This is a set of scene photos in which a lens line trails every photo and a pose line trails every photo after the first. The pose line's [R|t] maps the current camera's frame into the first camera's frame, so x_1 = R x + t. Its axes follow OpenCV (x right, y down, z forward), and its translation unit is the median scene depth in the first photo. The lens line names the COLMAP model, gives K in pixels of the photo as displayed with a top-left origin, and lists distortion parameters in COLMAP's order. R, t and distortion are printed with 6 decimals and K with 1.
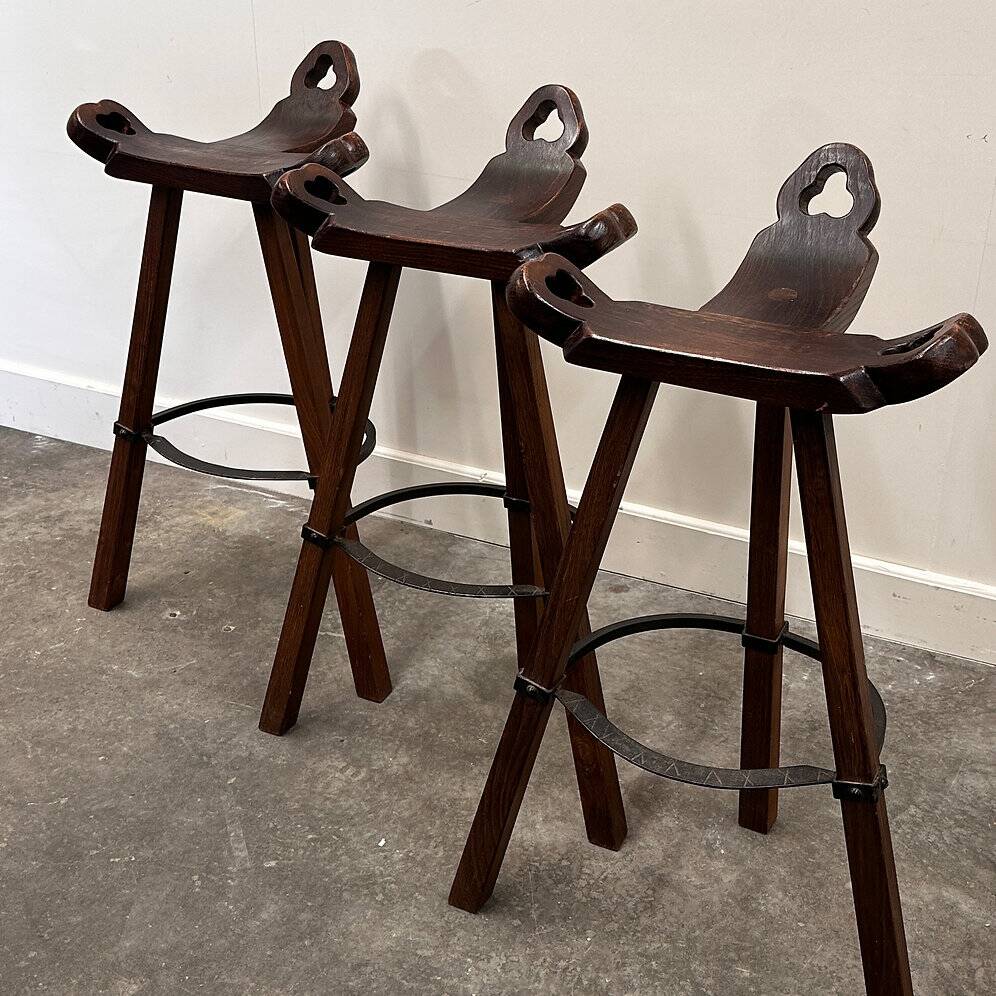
lens RADIAL K [[1448.0, 0, 498.0], [0, 1448.0, 498.0], [0, 0, 1]] dist [0.194948, -0.439925]
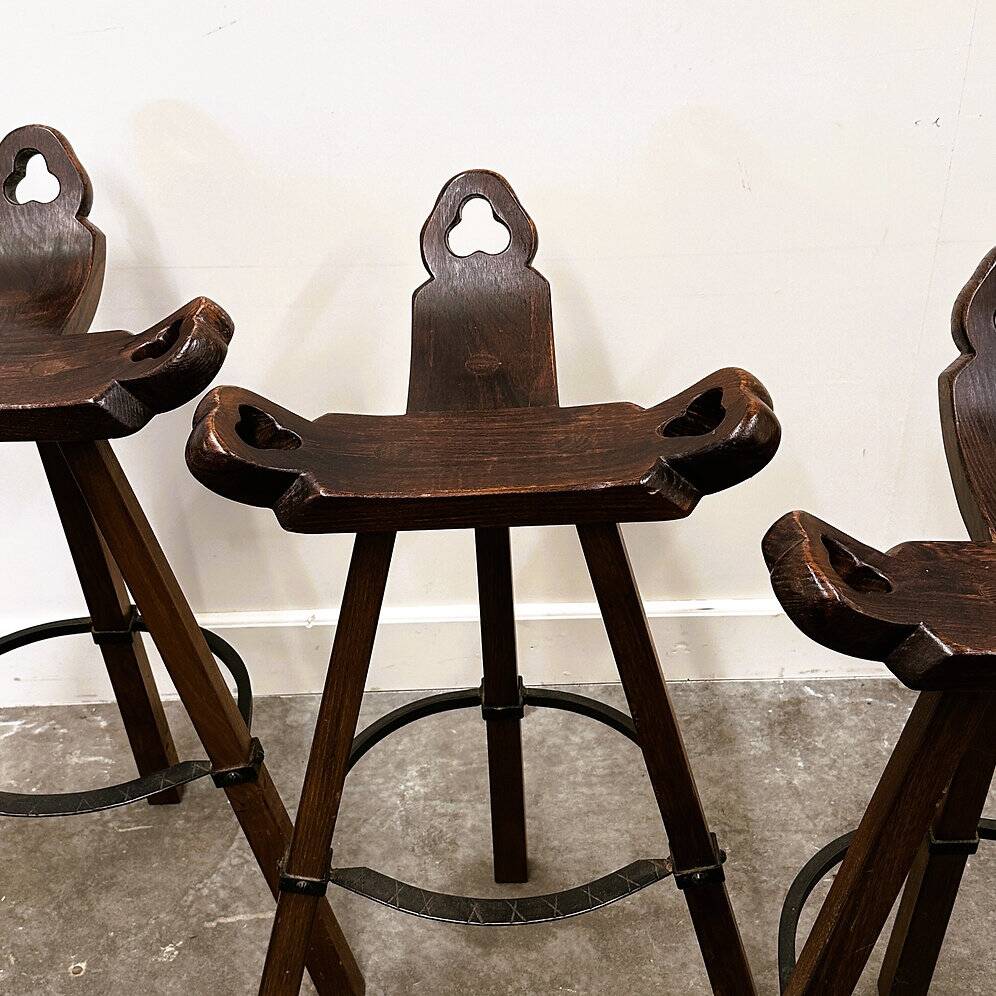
lens RADIAL K [[1448.0, 0, 498.0], [0, 1448.0, 498.0], [0, 0, 1]] dist [0.194948, -0.439925]
pose [[0.884270, -0.285474, 0.369555, -0.235419], [0.235697, 0.956025, 0.174535, -0.234199], [-0.403129, -0.067233, 0.912670, 0.328578]]
